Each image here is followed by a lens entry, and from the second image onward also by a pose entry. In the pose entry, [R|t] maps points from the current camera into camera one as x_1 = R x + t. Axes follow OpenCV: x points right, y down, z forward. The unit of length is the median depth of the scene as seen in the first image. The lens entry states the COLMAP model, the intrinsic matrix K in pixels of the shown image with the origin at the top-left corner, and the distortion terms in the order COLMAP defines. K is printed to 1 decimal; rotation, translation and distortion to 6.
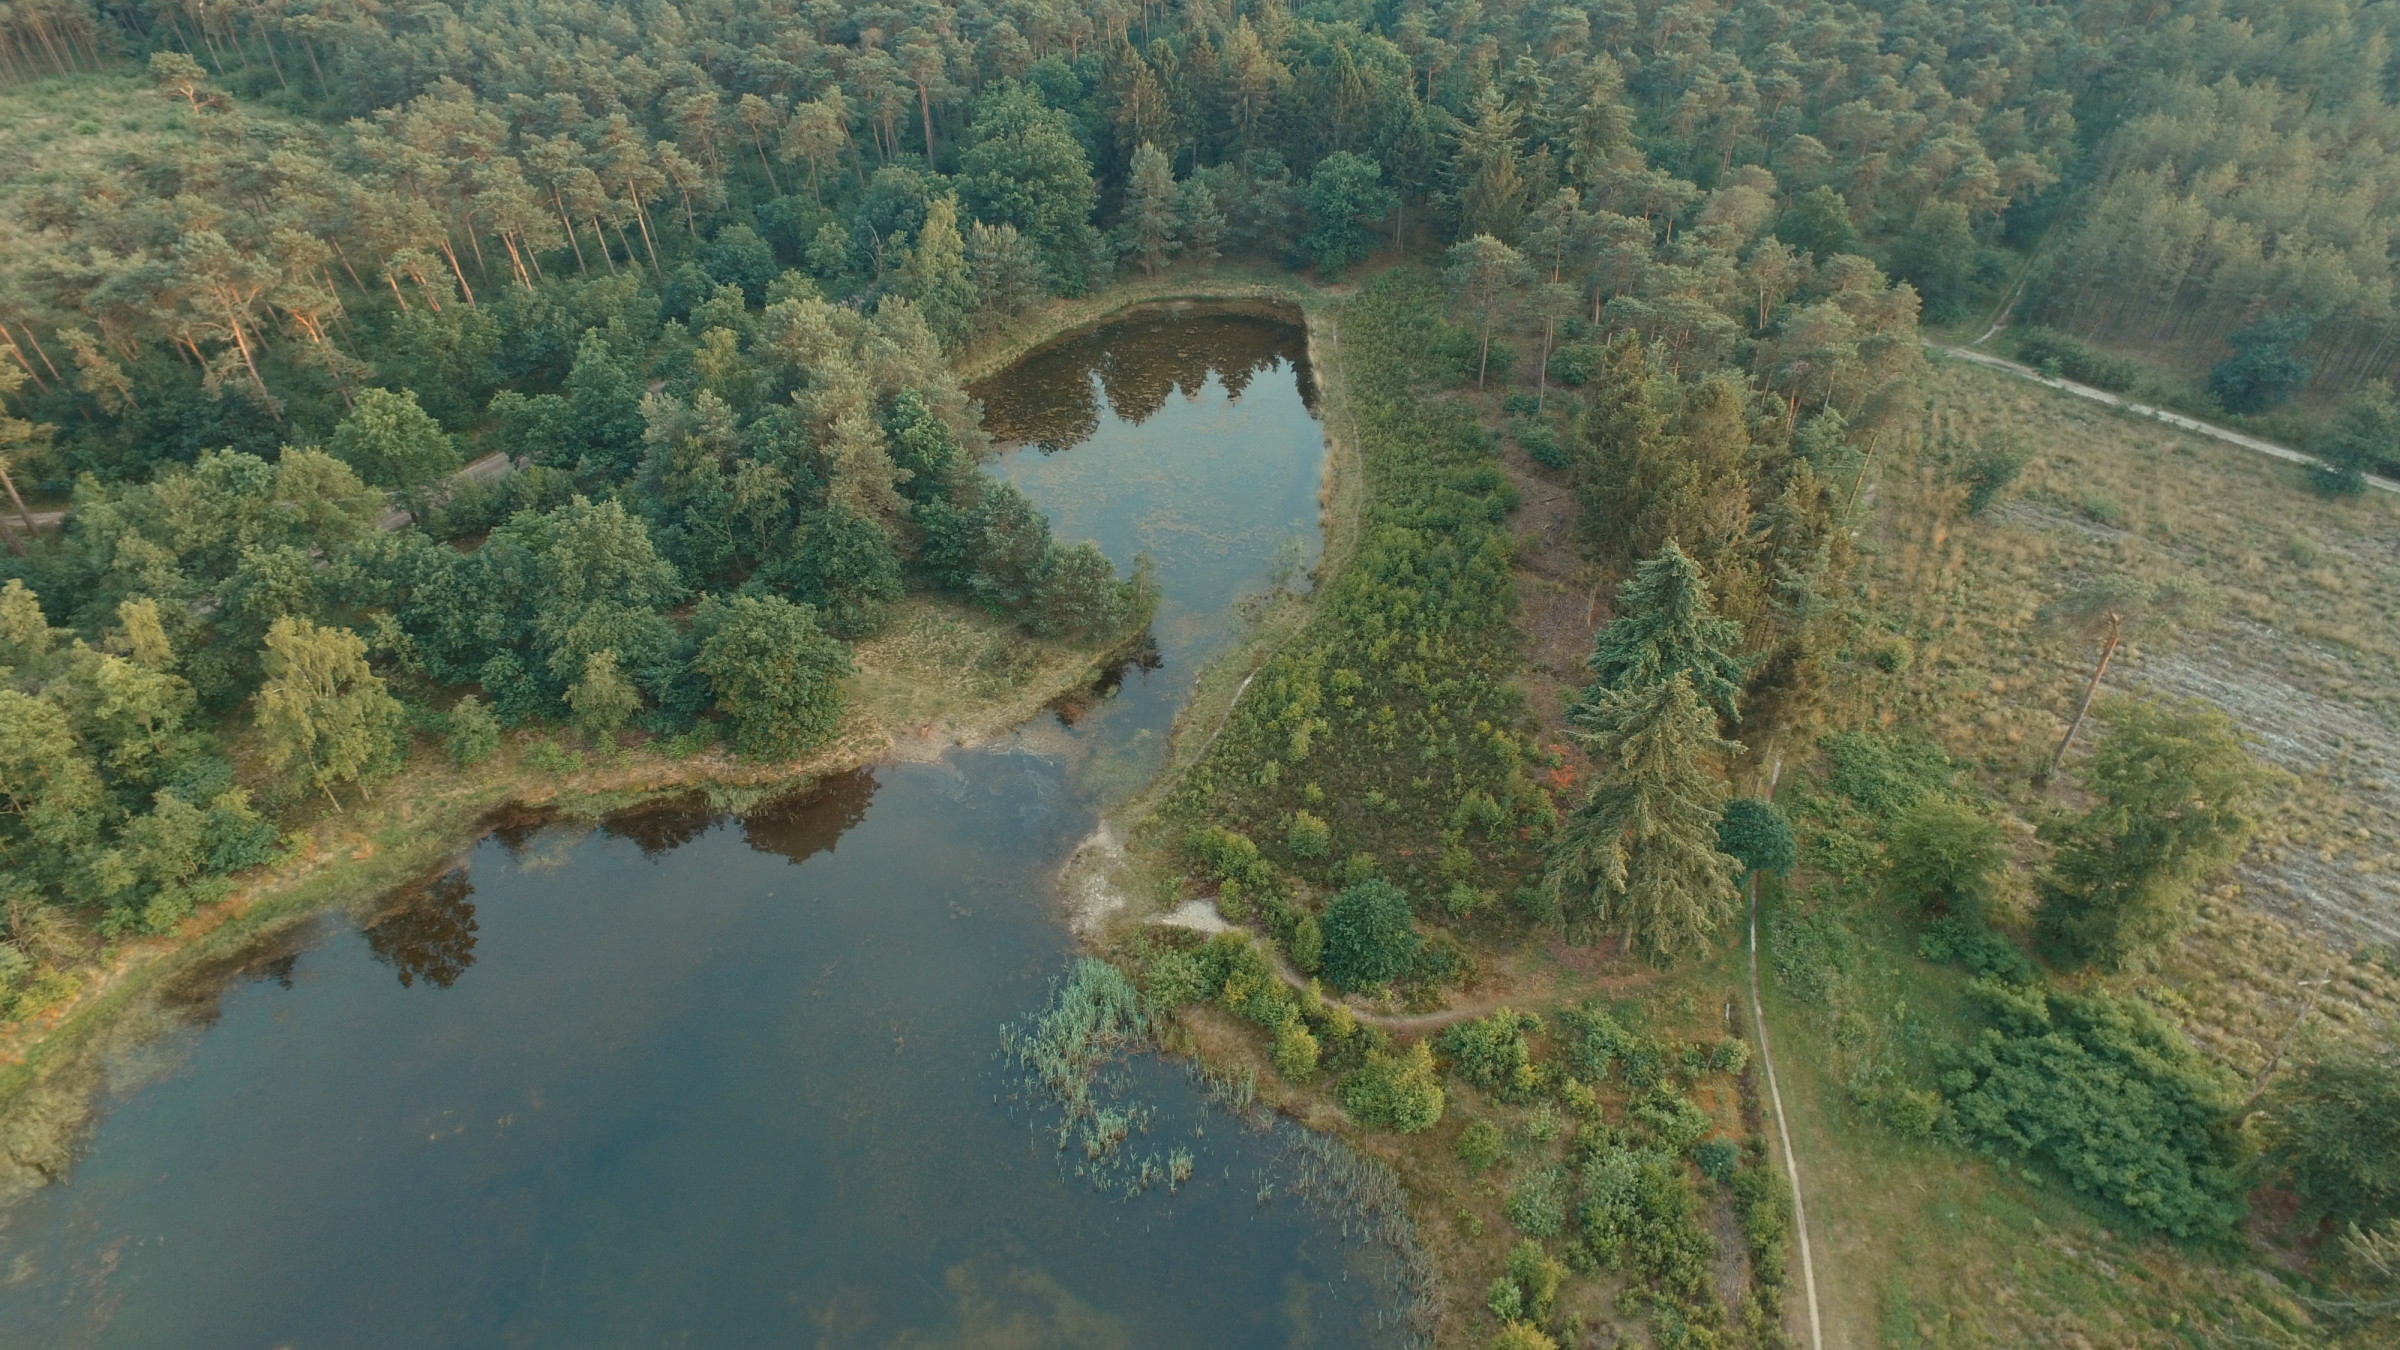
lens RADIAL K [[1390.8, 0, 1190.8], [0, 1390.8, 678.3], [0, 0, 1]] dist [-0.015392, 0.015244]
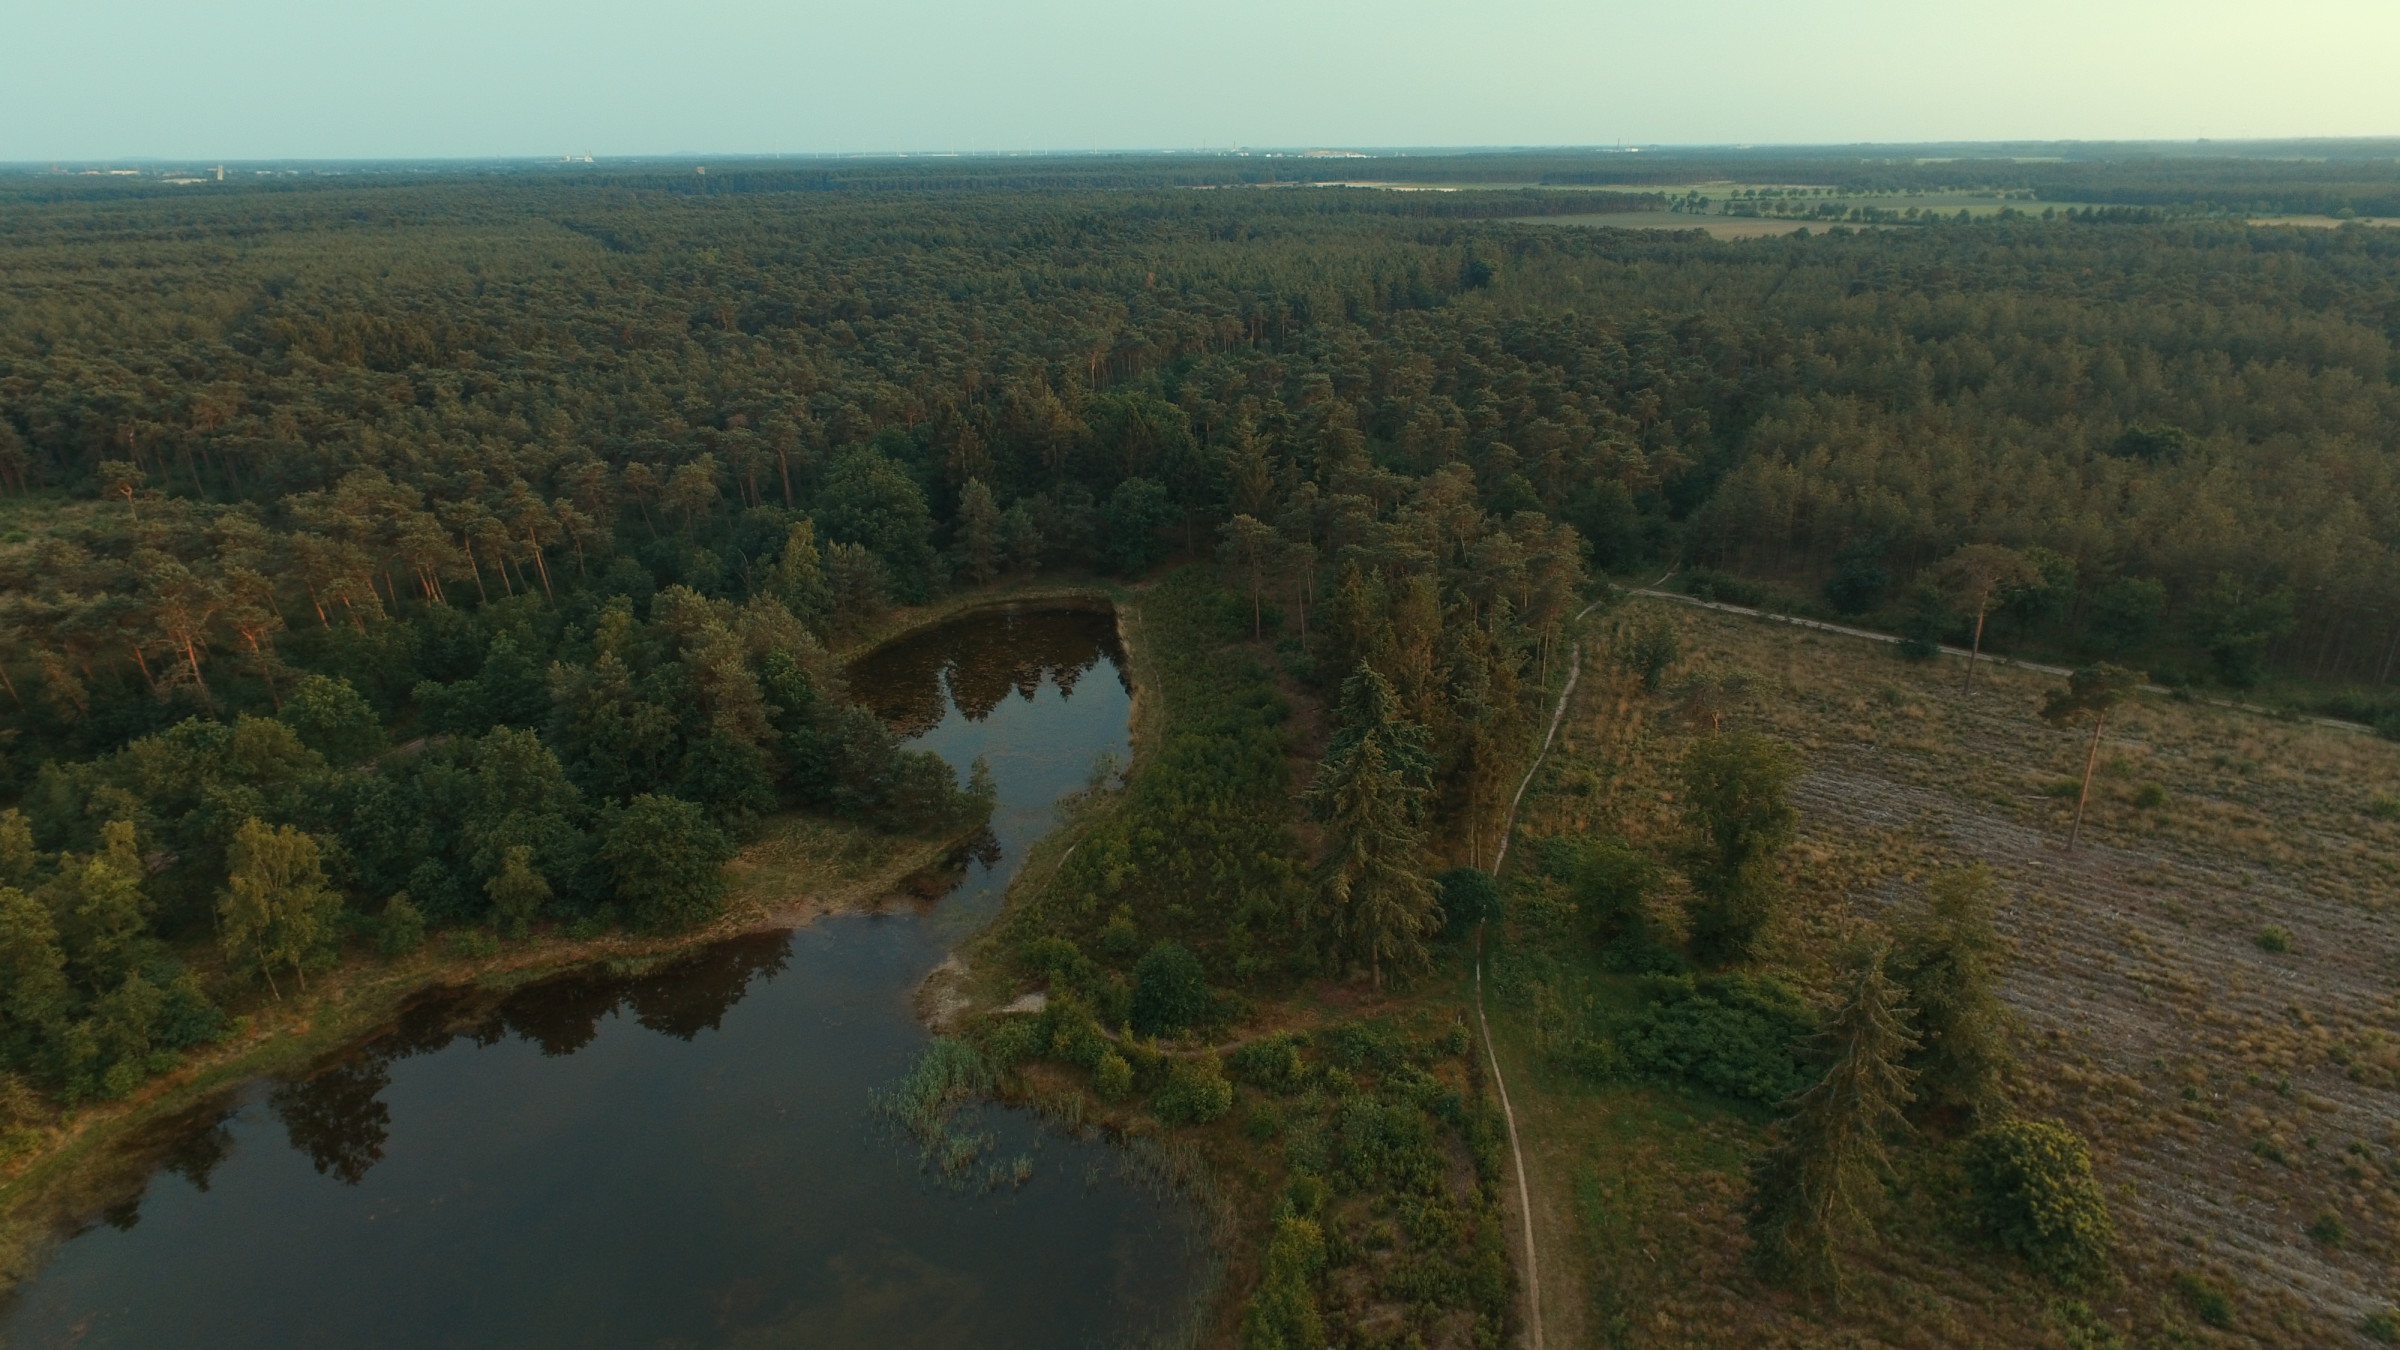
lens RADIAL K [[1390.8, 0, 1189.6], [0, 1390.8, 681.0], [0, 0, 1]] dist [-0.015392, 0.015244]
pose [[0.992105, -0.073455, 0.101647, 0.031991], [0.098385, 0.958488, -0.267623, 0.197661], [-0.077769, 0.275510, 0.958147, -0.202117]]
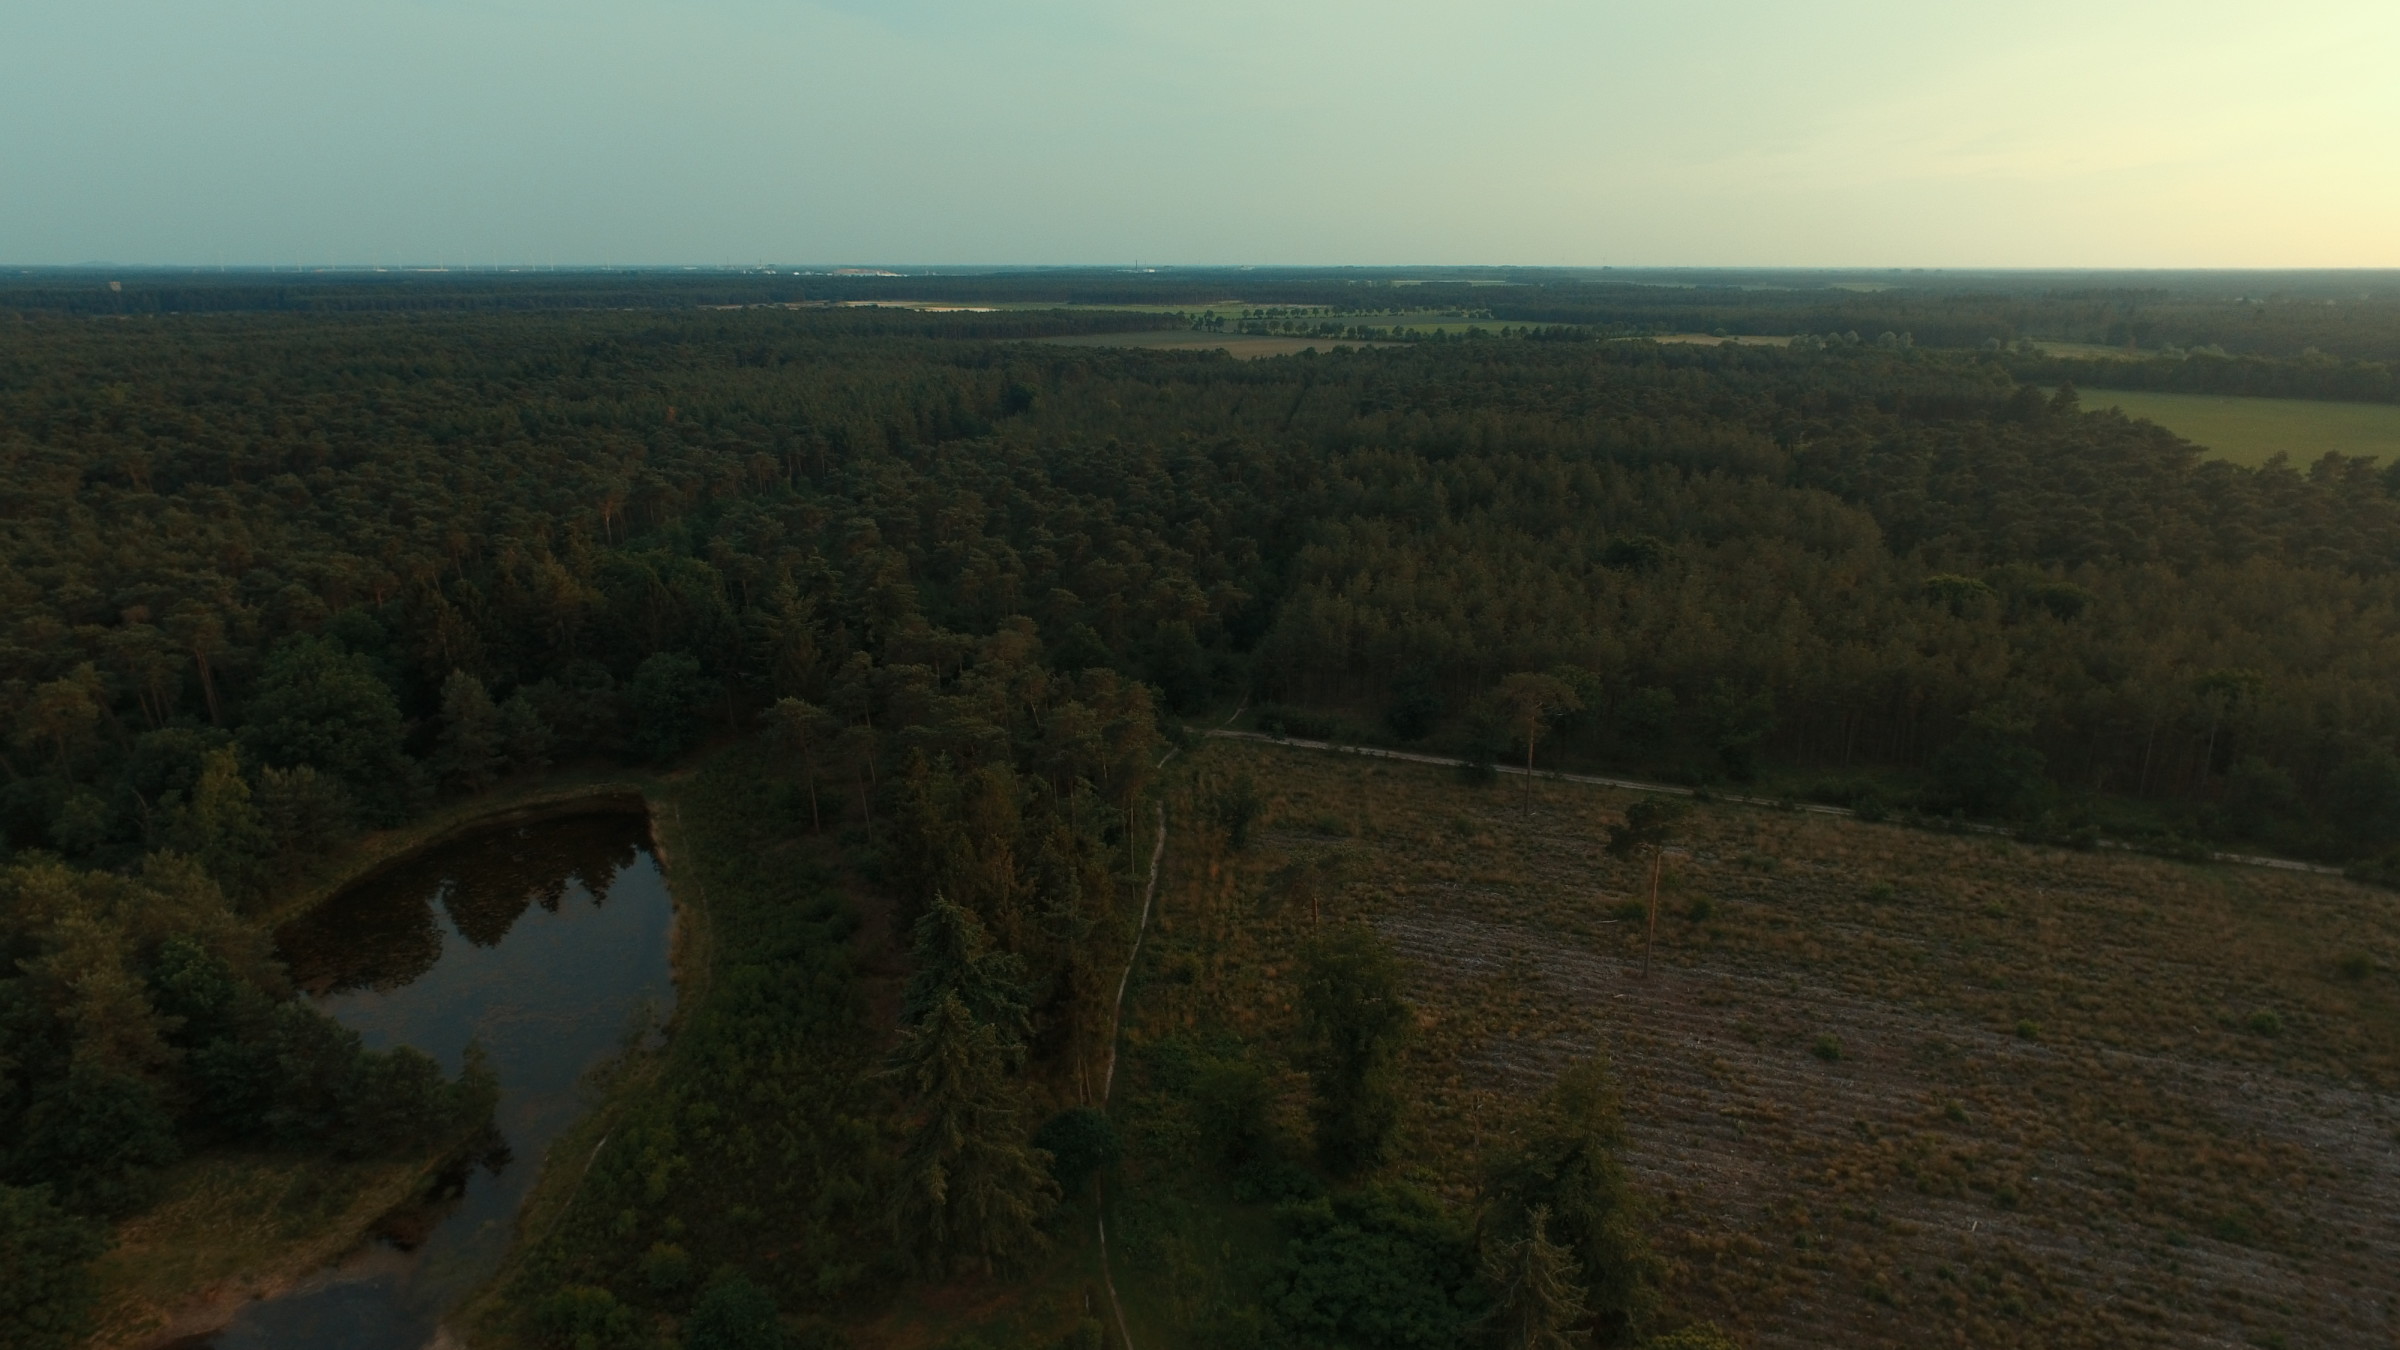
lens RADIAL K [[1390.8, 0, 1190.0], [0, 1390.8, 678.2], [0, 0, 1]] dist [-0.015392, 0.015244]
pose [[0.904539, -0.142674, 0.401813, 0.071575], [0.271255, 0.919624, -0.284098, 0.093102], [-0.328983, 0.365971, 0.870537, -0.115609]]
